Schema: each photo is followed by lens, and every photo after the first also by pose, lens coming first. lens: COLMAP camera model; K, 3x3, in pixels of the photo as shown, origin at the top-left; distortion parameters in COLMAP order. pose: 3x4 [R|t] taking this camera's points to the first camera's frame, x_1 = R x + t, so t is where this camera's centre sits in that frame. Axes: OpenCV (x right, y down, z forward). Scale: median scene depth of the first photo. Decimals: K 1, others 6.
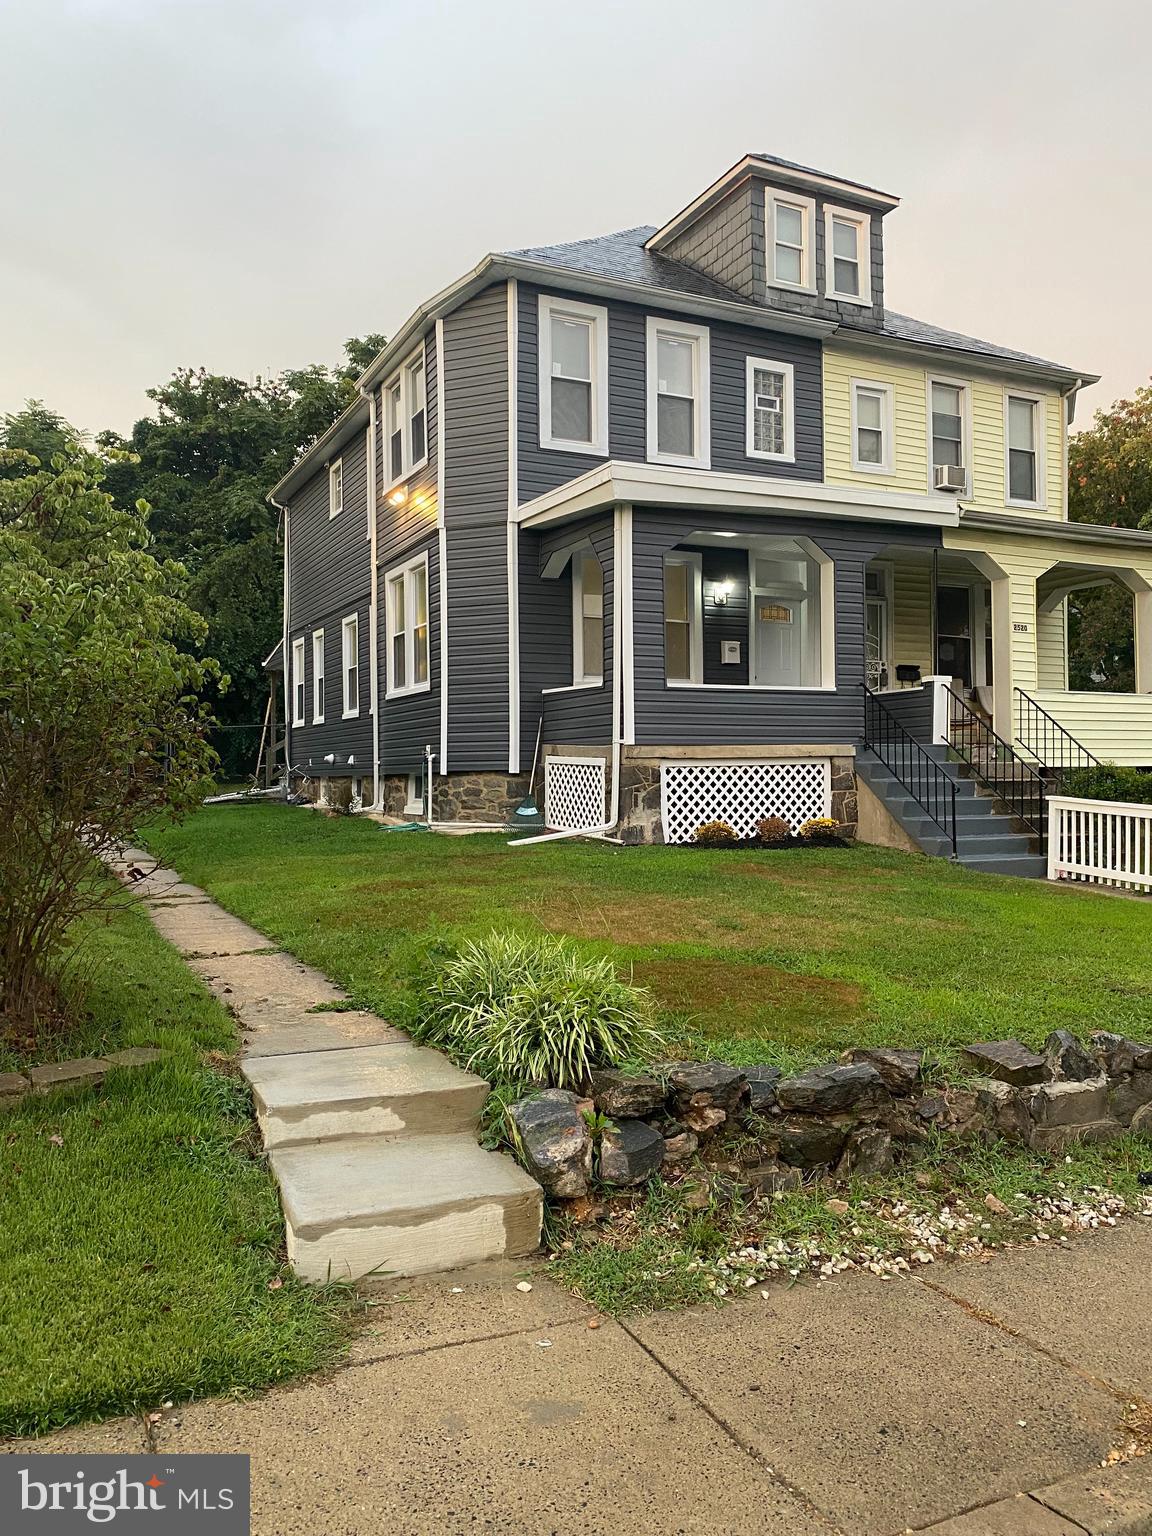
lens RADIAL K [[1166.0, 0, 584.4], [0, 1166.0, 752.8], [0, 0, 1]] dist [0.090992, -0.182075]
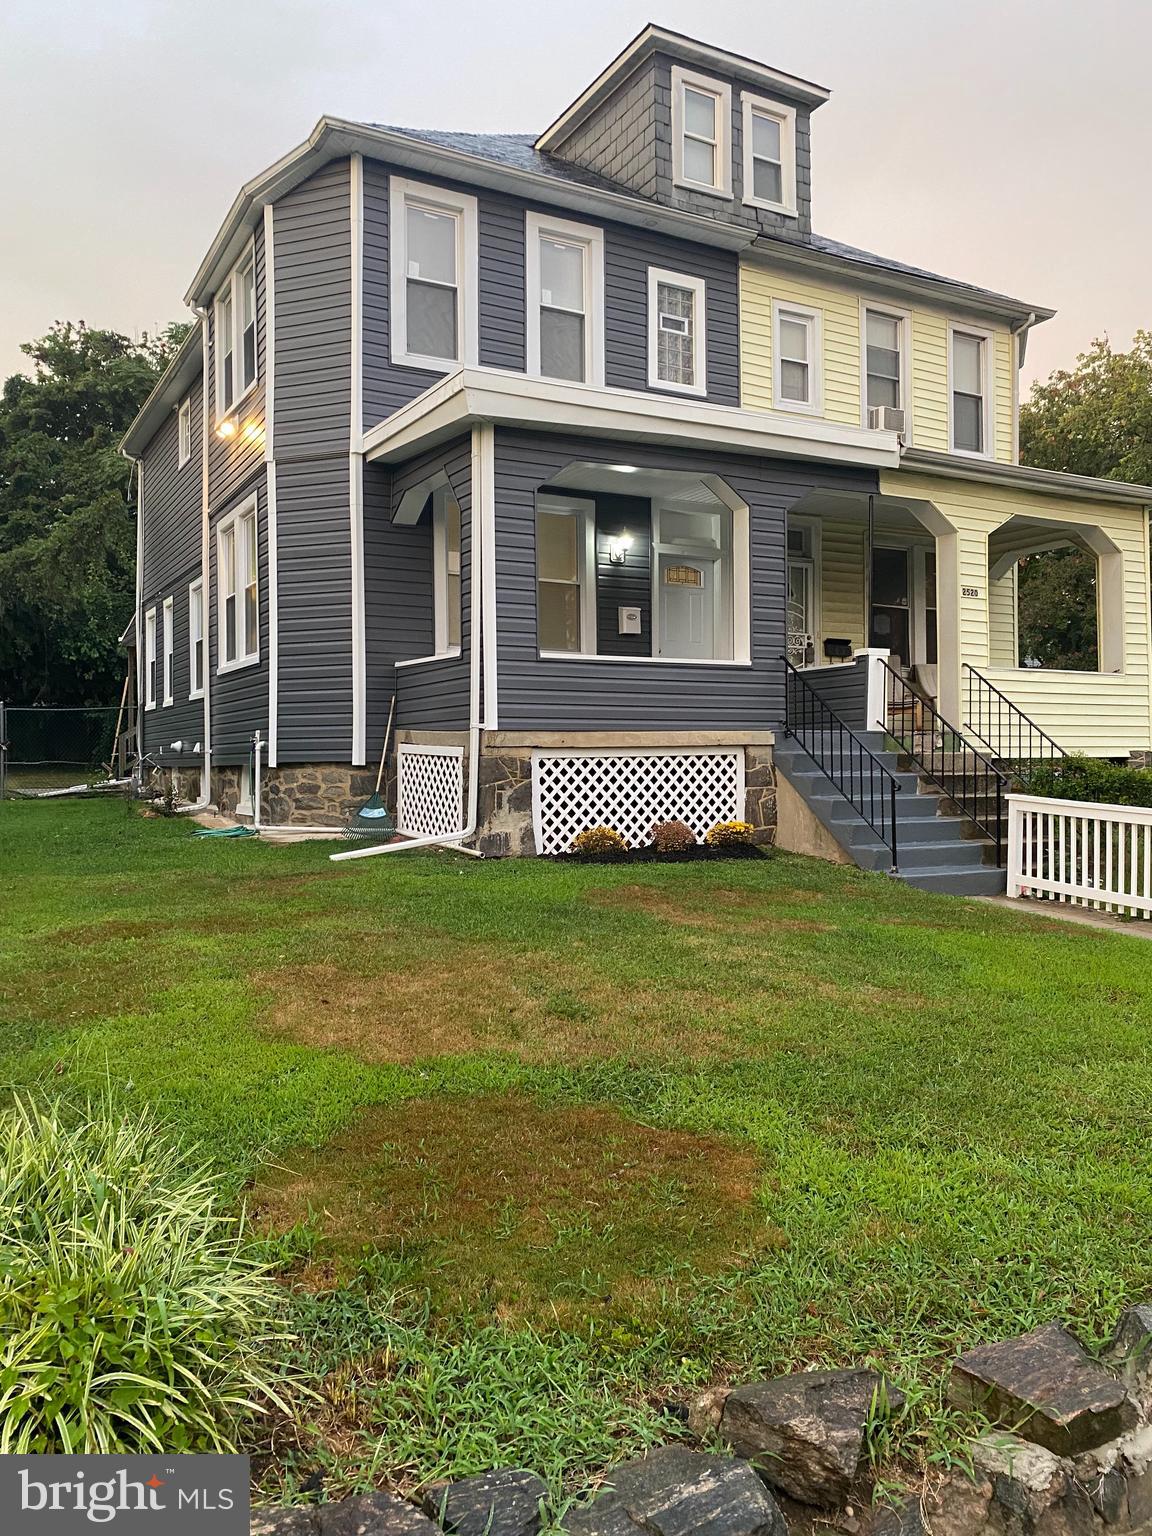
lens RADIAL K [[1168.5, 0, 572.3], [0, 1168.5, 746.1], [0, 0, 1]] dist [0.059217, -0.073929]
pose [[0.998861, 0.001628, 0.047693, 0.048208], [-0.001889, 0.999984, 0.005416, -0.000529], [-0.047683, -0.005500, 0.998847, 0.178493]]
